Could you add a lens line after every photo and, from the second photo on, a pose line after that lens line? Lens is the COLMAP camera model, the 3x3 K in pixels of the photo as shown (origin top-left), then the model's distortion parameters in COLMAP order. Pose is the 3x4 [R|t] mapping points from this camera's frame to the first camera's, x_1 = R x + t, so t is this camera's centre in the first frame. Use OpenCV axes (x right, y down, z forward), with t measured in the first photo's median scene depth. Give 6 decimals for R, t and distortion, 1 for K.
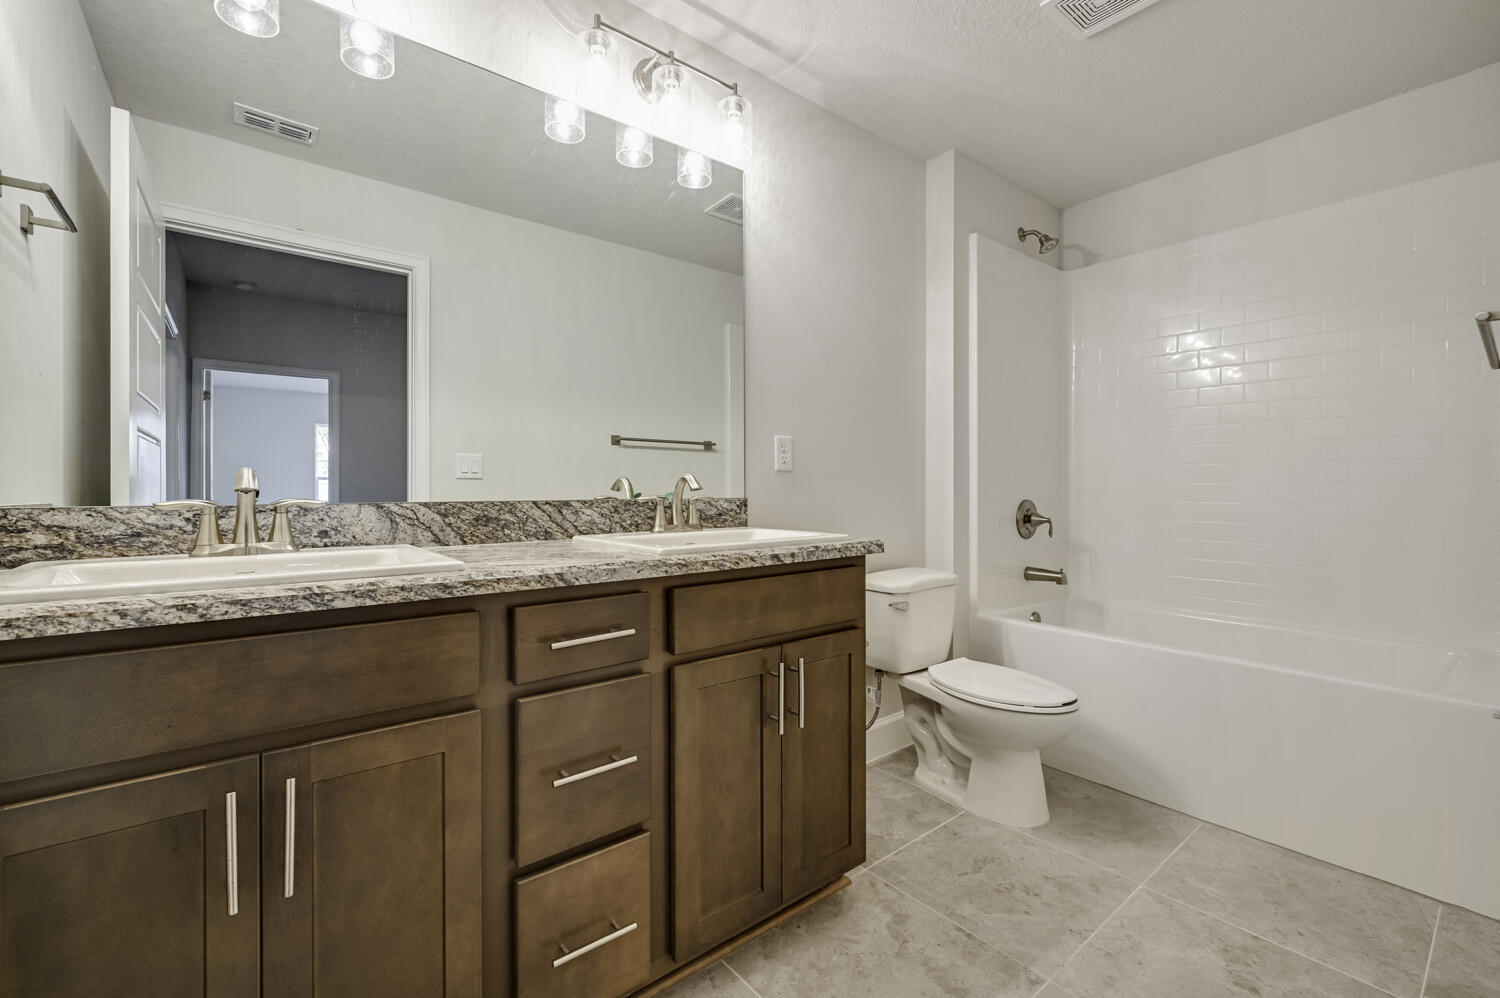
lens RADIAL K [[607.6, 0, 758.7], [0, 607.6, 491.3], [0, 0, 1]] dist [-0.000316, 0.000807]
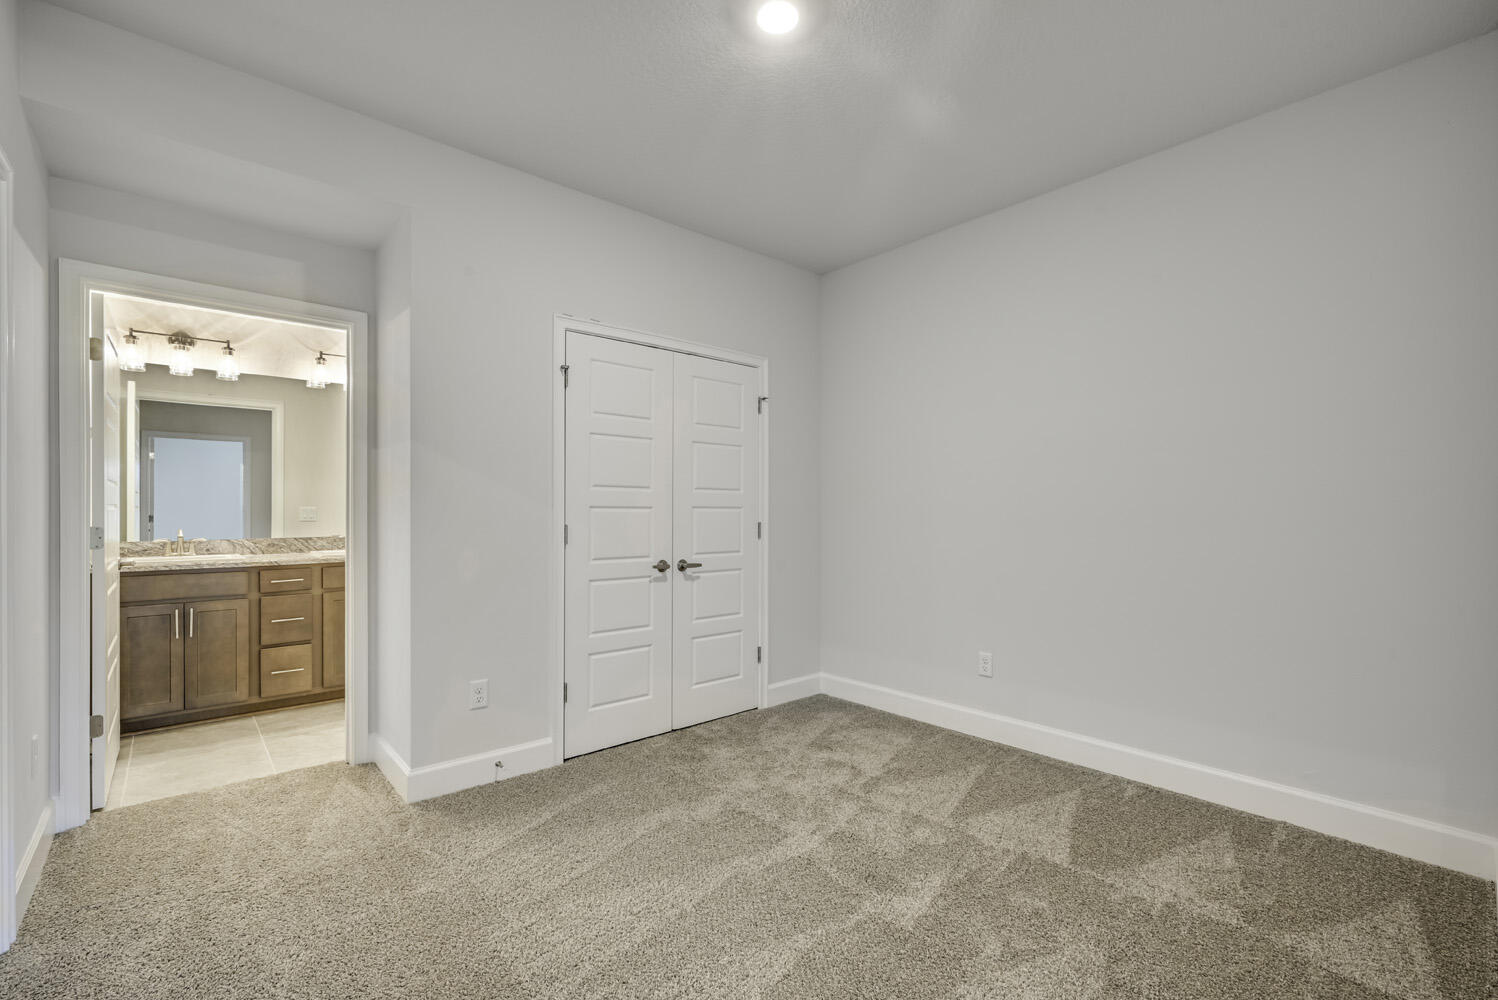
lens RADIAL K [[606.8, 0, 738.4], [0, 606.8, 511.3], [0, 0, 1]] dist [-0.000316, 0.000807]
pose [[0.999068, -0.000899, 0.043149, 2.020705], [0.001028, 0.999995, -0.002957, -0.124472], [-0.043146, 0.002998, 0.999064, -2.398666]]
